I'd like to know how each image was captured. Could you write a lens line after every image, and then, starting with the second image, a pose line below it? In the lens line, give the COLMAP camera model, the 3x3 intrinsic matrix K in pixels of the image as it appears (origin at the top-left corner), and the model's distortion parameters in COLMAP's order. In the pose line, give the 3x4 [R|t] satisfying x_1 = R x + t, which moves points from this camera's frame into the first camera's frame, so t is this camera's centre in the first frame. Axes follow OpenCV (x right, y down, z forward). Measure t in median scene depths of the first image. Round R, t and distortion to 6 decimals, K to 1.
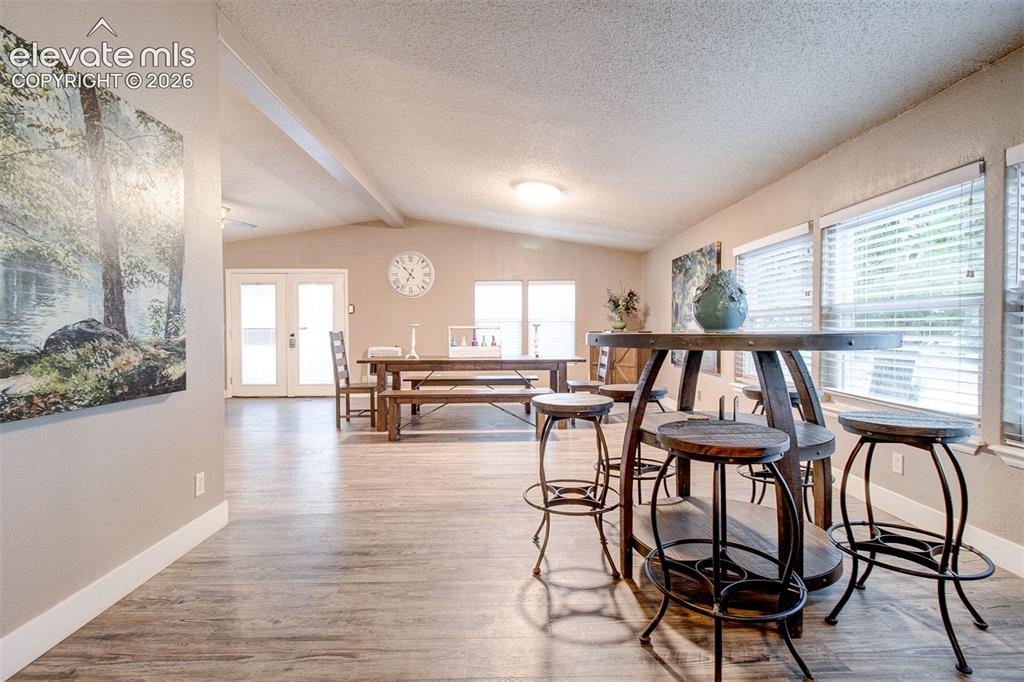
lens RADIAL K [[482.8, 0, 515.9], [0, 482.8, 331.0], [0, 0, 1]] dist [0.018073, 0.000010]
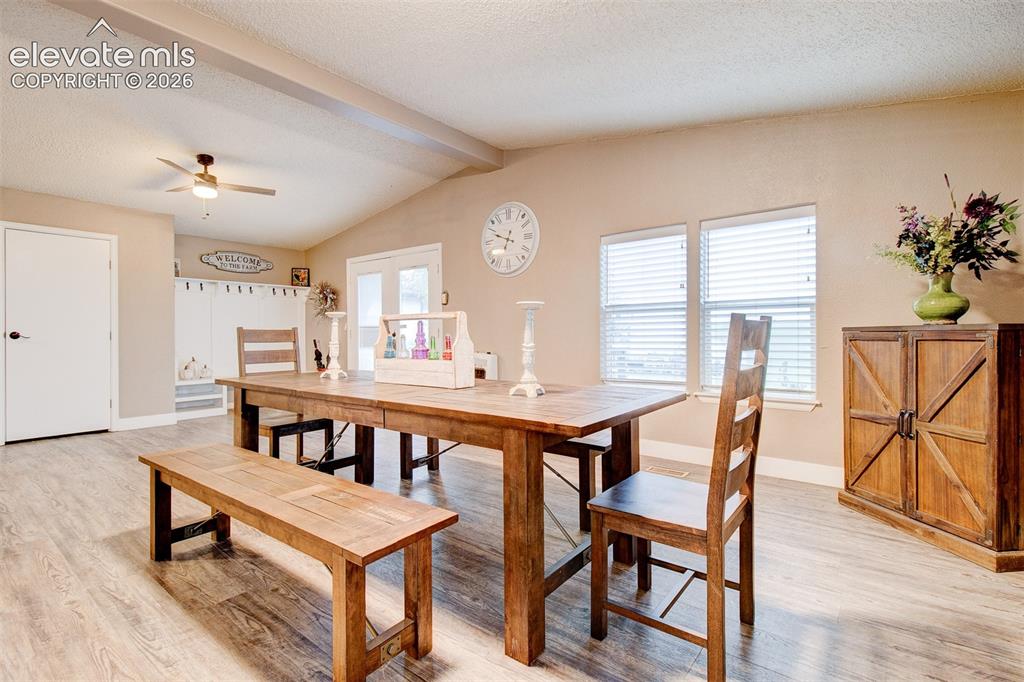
lens RADIAL K [[482.8, 0, 515.9], [0, 482.8, 331.0], [0, 0, 1]] dist [0.018073, 0.000010]
pose [[0.773330, -0.002414, -0.633999, 0.189455], [0.000108, 0.999993, -0.003675, 0.005311], [0.634004, 0.002774, 0.773325, 0.519002]]
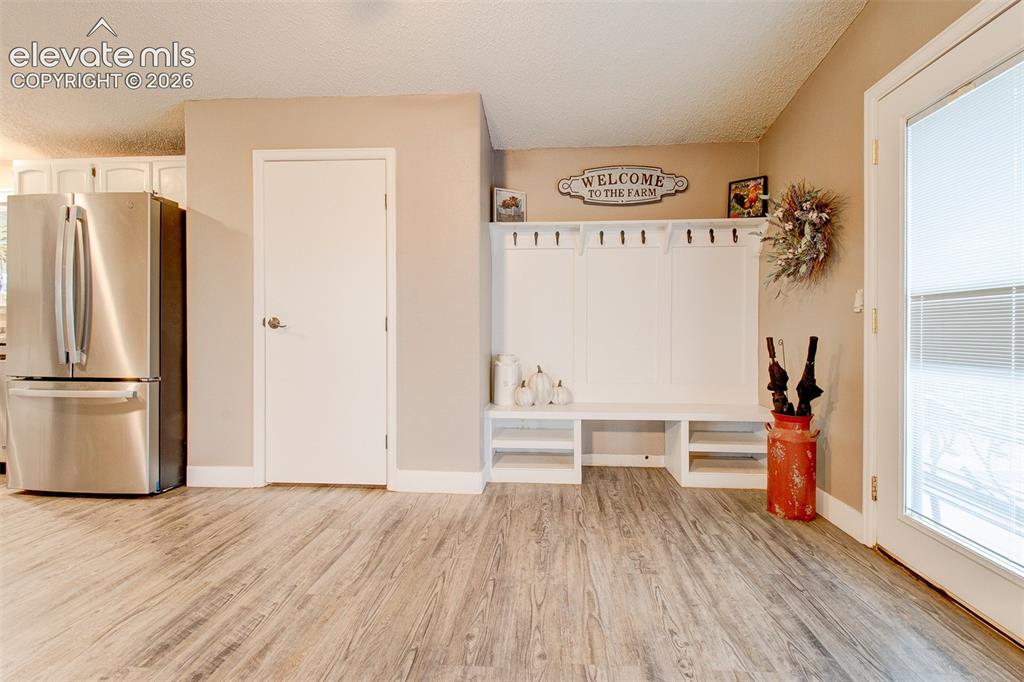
lens RADIAL K [[482.8, 0, 515.9], [0, 482.8, 331.0], [0, 0, 1]] dist [0.018073, 0.000010]
pose [[-0.097205, 0.001011, -0.995264, -0.288802], [-0.003267, 0.999994, 0.001335, 0.013457], [0.995259, 0.003381, -0.097201, 0.821845]]
